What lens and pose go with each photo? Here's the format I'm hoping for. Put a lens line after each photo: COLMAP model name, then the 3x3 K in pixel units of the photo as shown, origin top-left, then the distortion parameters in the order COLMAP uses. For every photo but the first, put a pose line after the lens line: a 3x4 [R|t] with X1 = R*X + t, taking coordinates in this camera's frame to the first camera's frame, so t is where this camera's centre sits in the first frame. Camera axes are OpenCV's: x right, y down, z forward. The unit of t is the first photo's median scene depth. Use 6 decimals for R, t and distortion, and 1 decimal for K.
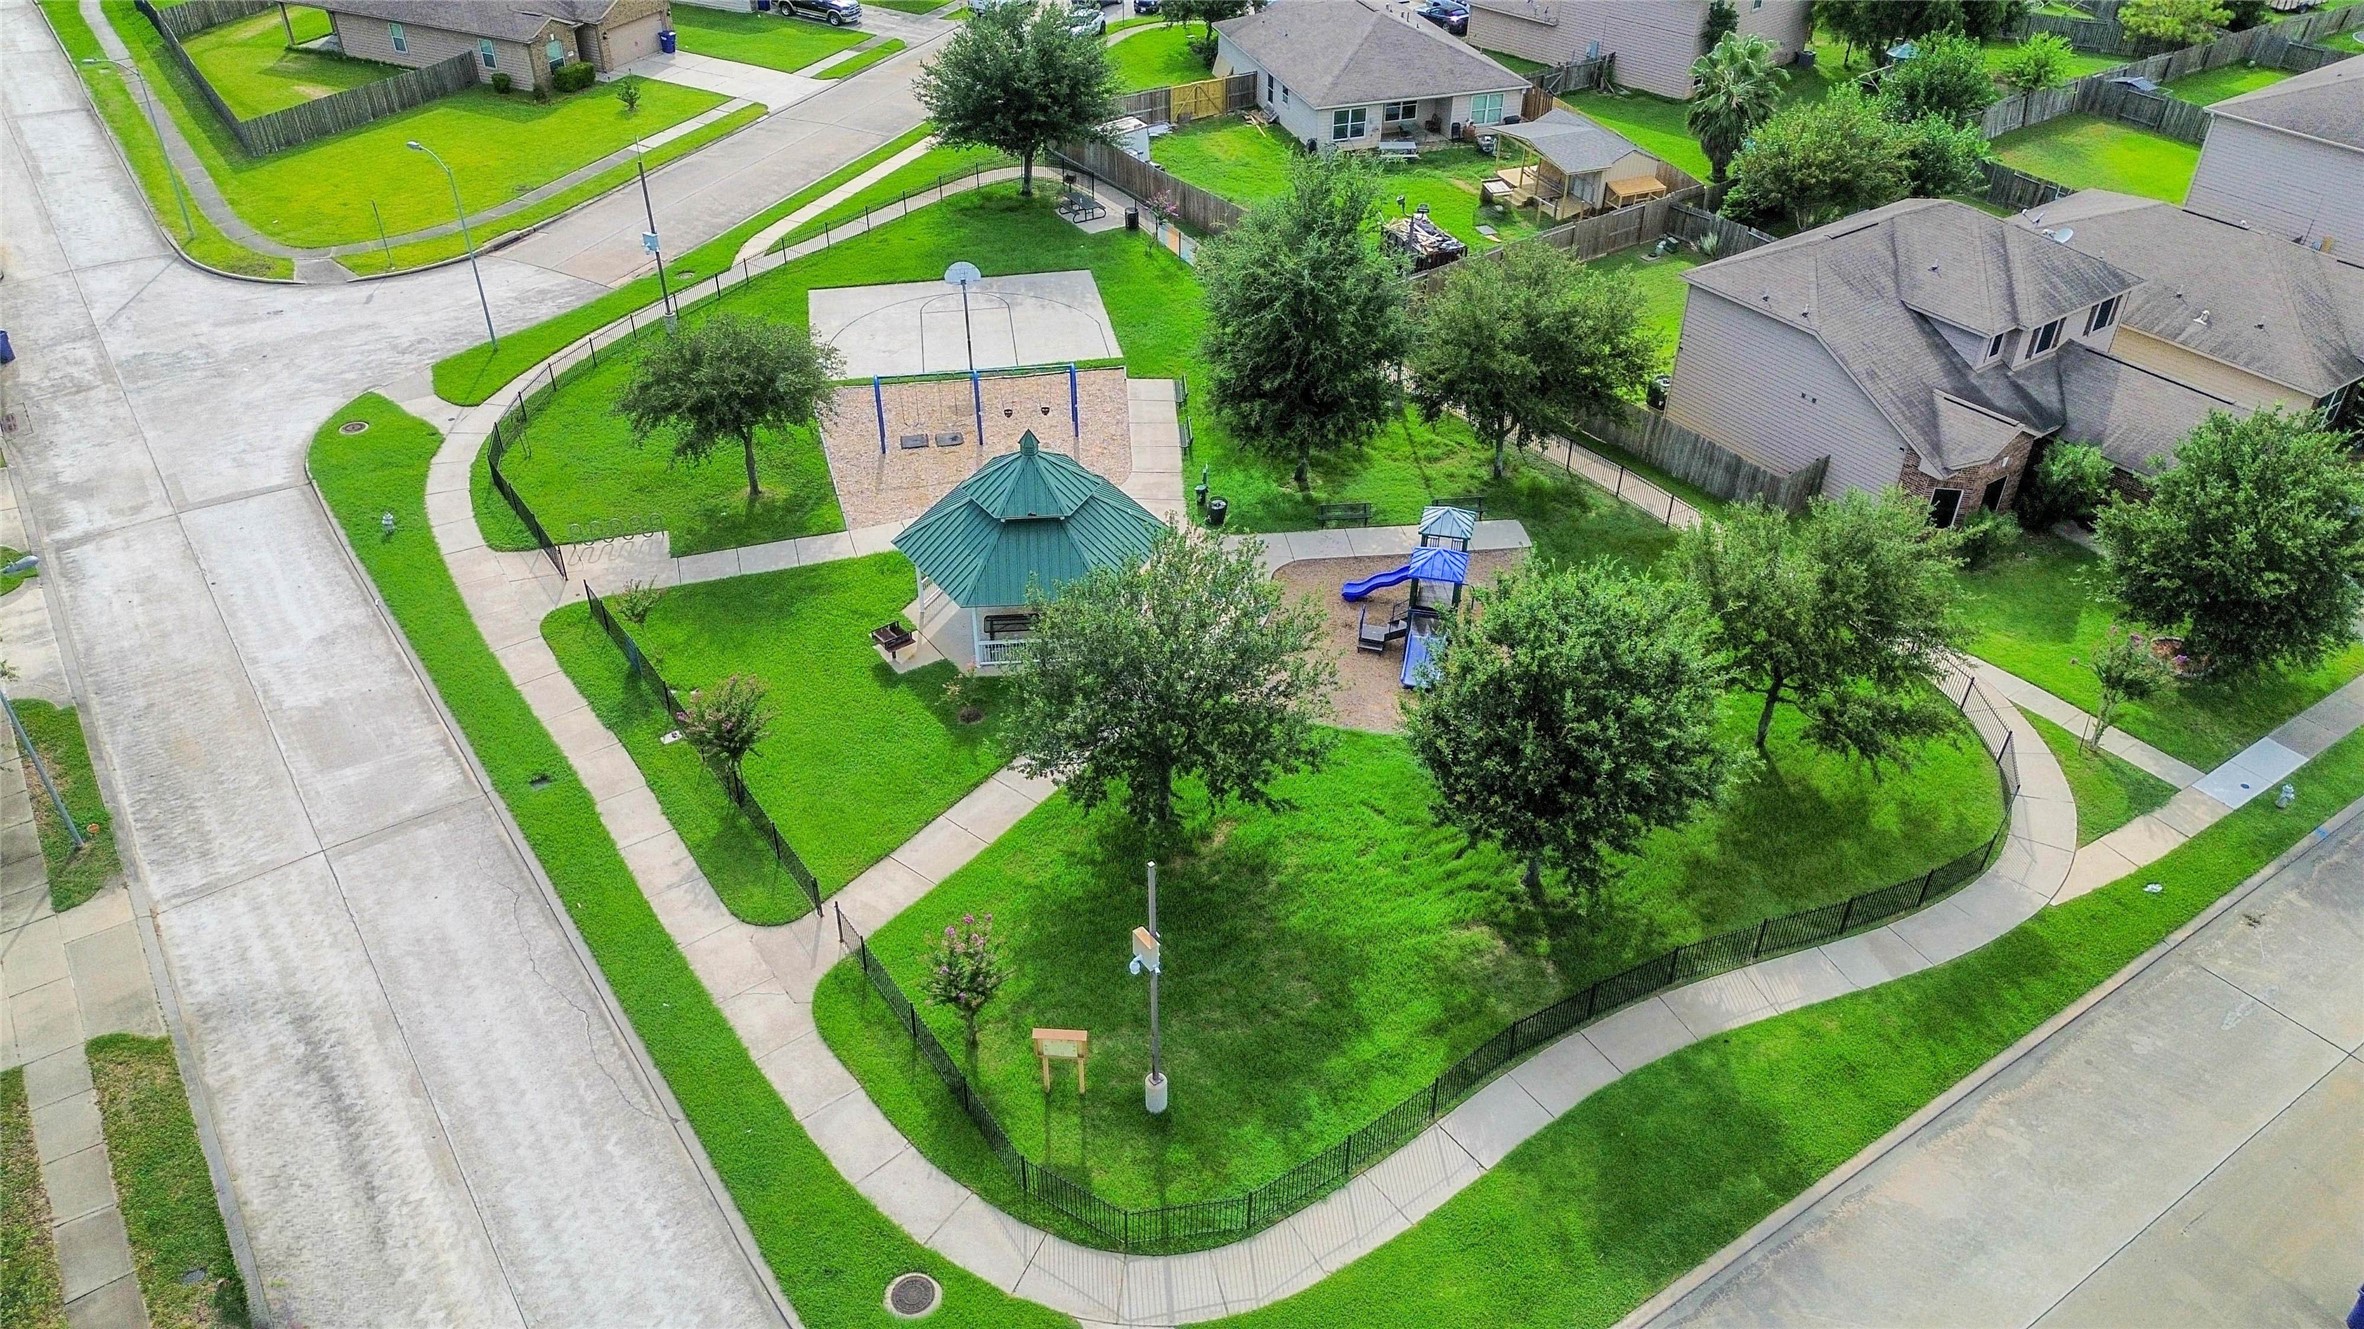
lens RADIAL K [[1726.8, 0, 1182.0], [0, 1726.8, 664.5], [0, 0, 1]] dist [0.066141, 0.000740]
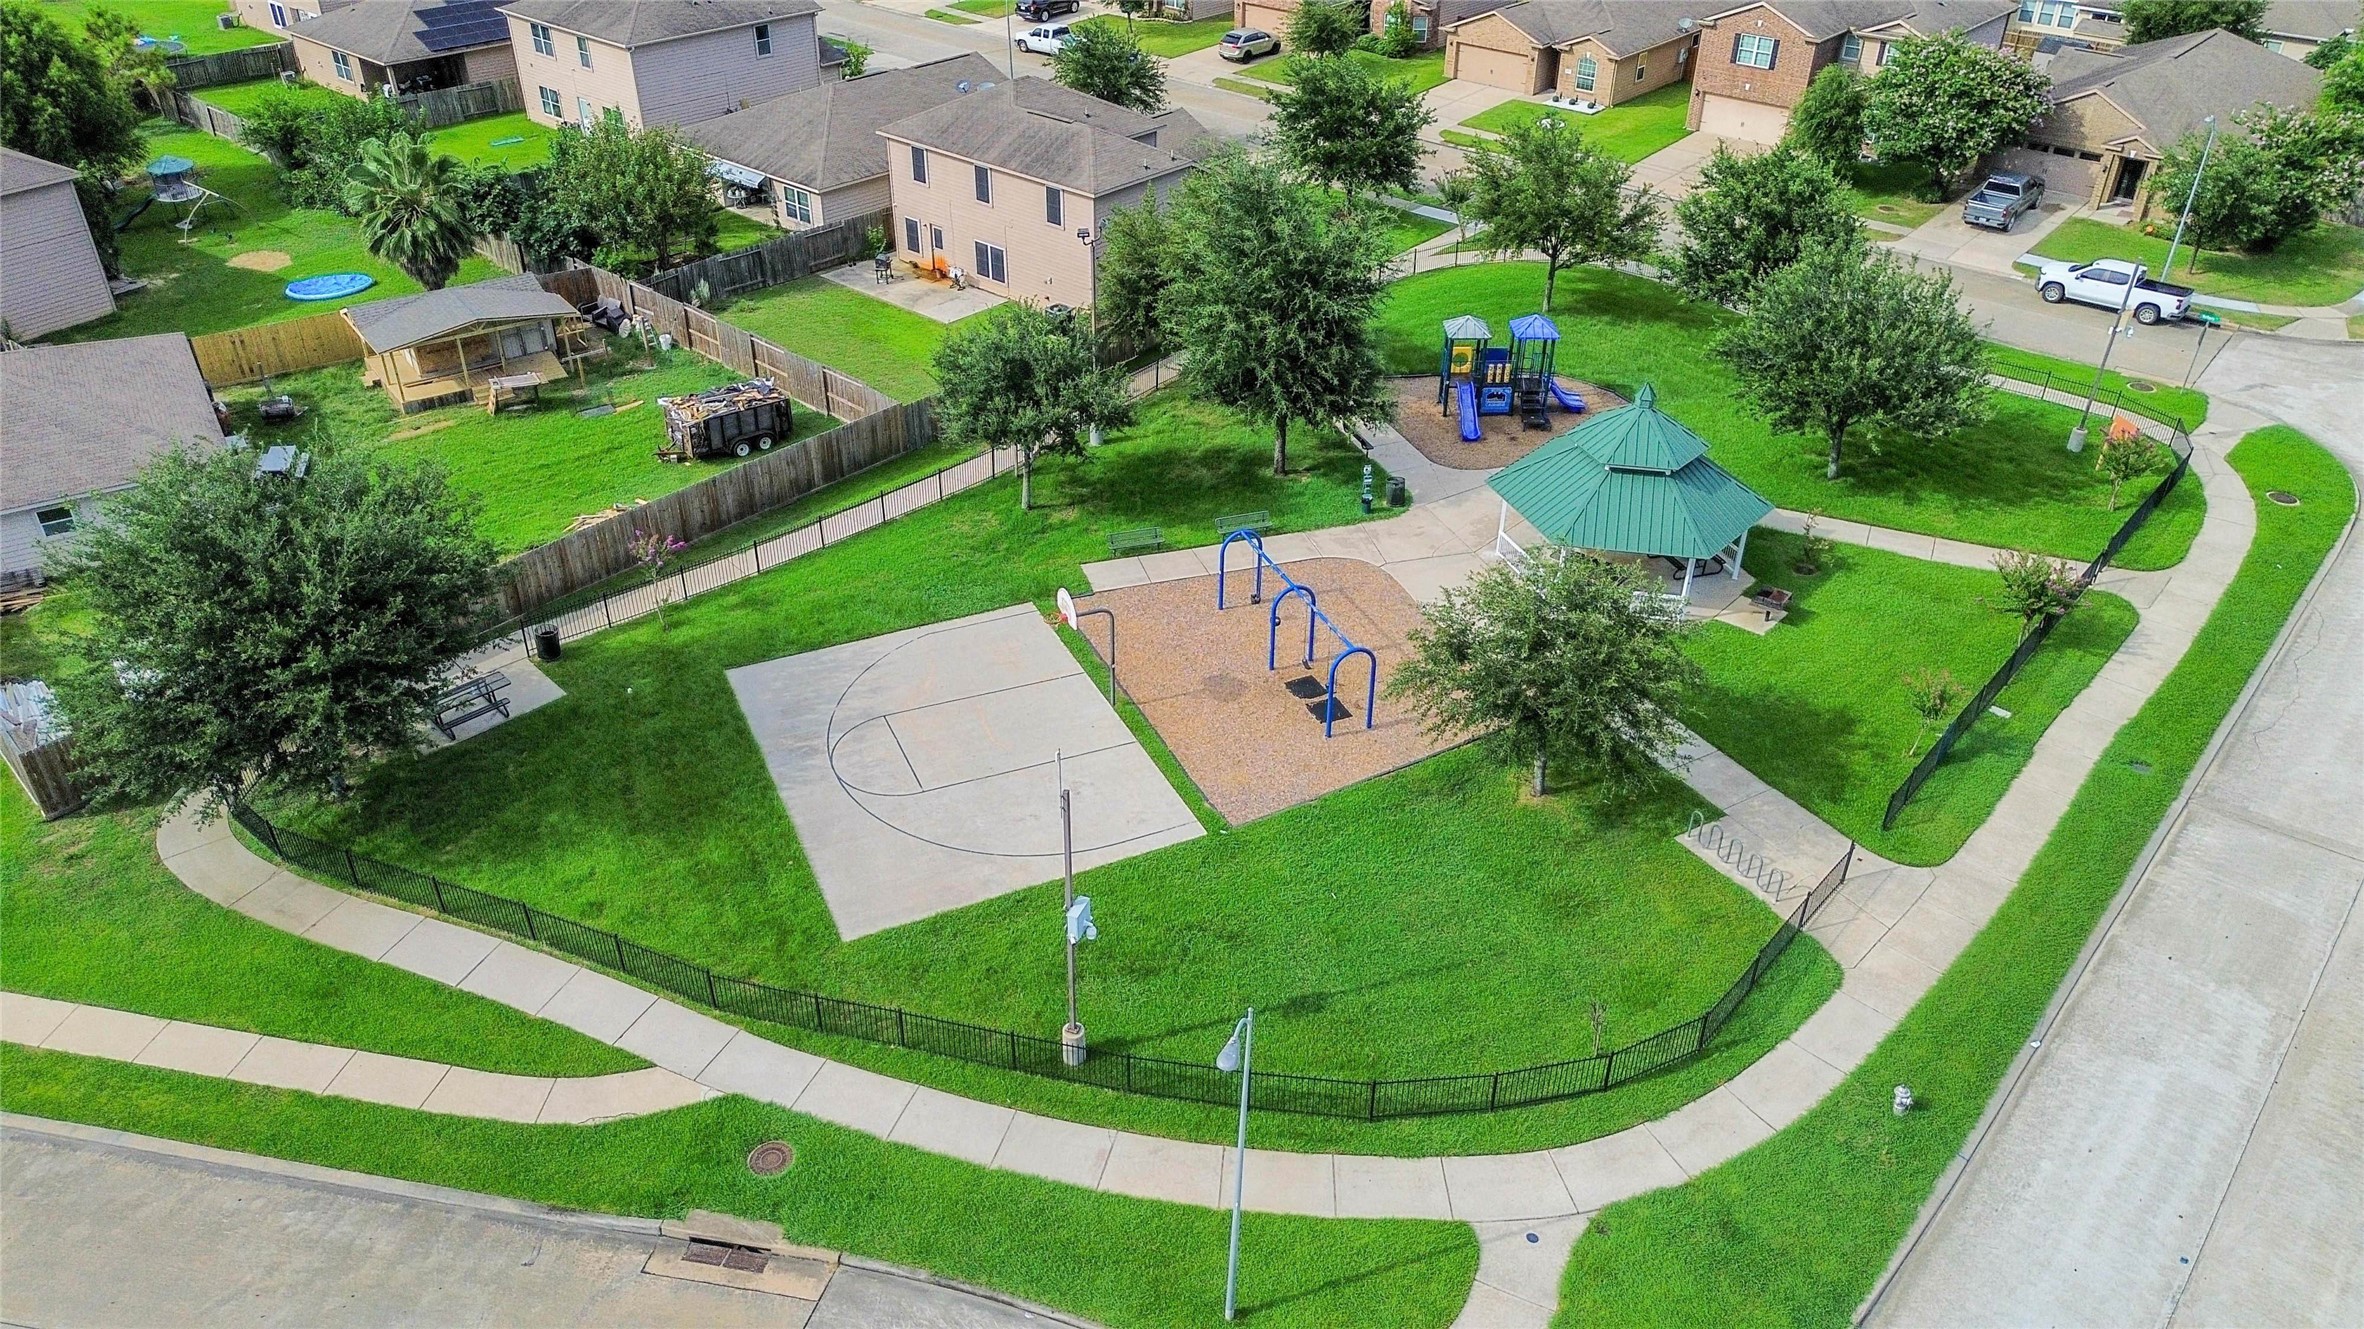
lens RADIAL K [[1644.0, 0, 1182.0], [0, 1644.0, 664.5], [0, 0, 1]] dist [0.060427, -0.055945]
pose [[-0.248365, -0.535758, 0.807018, -0.871350], [0.542486, 0.613286, 0.574098, -0.723039], [-0.802511, 0.580382, 0.138323, 1.154888]]
